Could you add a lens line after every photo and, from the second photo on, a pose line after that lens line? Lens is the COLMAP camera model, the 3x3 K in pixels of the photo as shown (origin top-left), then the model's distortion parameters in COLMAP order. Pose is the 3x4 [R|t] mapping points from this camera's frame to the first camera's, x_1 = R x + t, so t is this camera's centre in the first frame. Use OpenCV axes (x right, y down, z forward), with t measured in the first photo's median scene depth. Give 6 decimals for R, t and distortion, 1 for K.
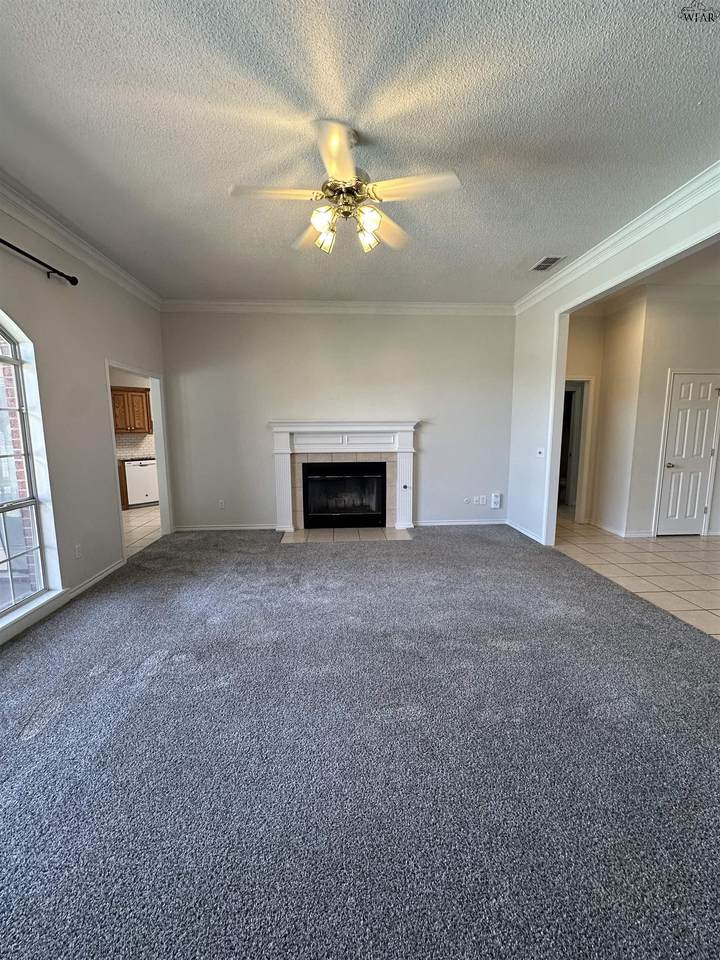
lens RADIAL K [[383.4, 0, 360.0], [0, 383.4, 480.0], [0, 0, 1]] dist [-0.000458, -0.000046]
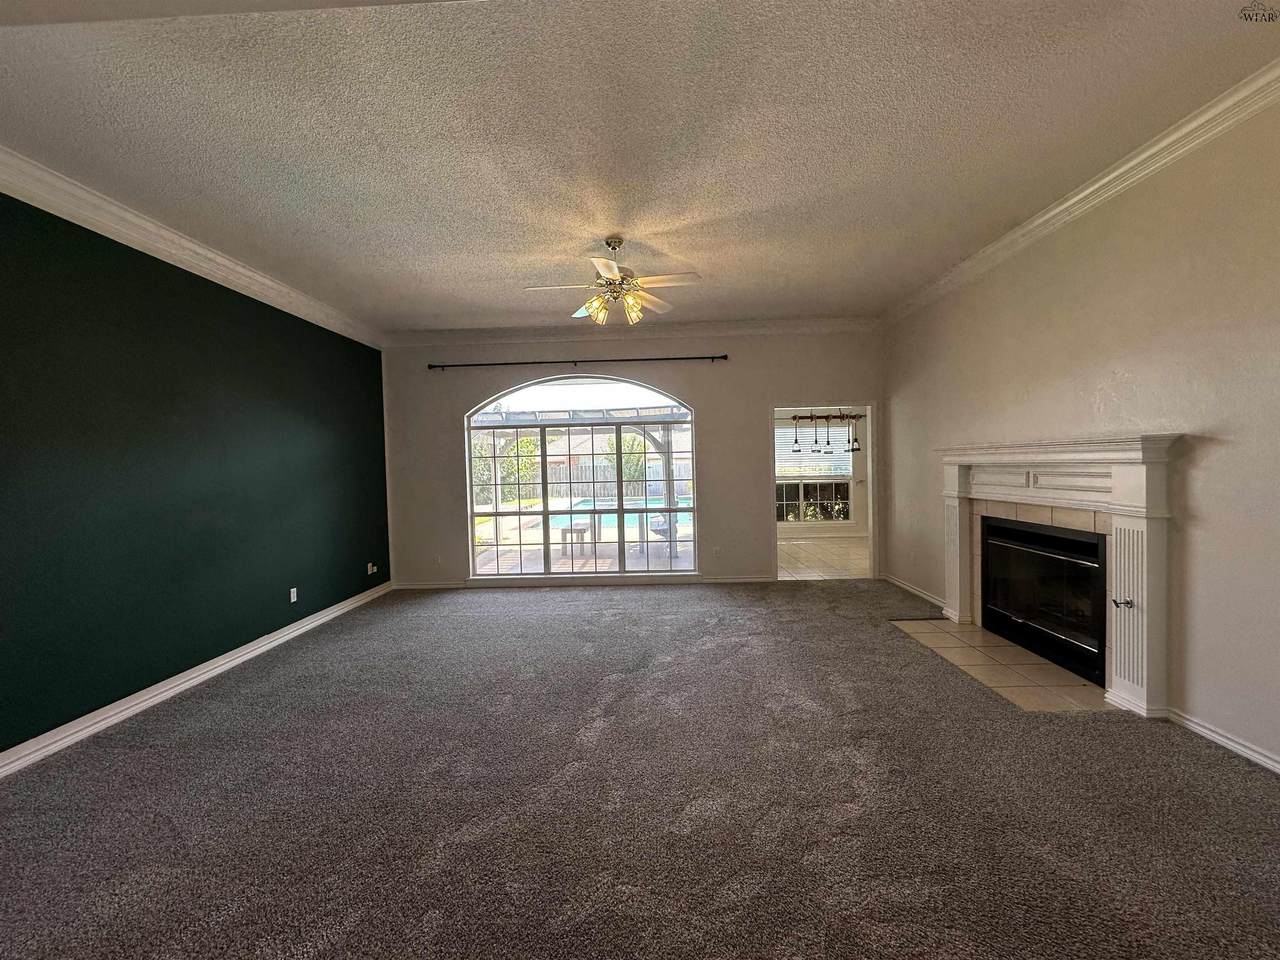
lens RADIAL K [[511.2, 0, 640.0], [0, 511.2, 480.0], [0, 0, 1]] dist [-0.000458, -0.000046]
pose [[-0.069426, 0.037786, -0.996871, 0.682688], [-0.111080, 0.992775, 0.045367, -0.076815], [0.991384, 0.113882, -0.064727, 0.517649]]
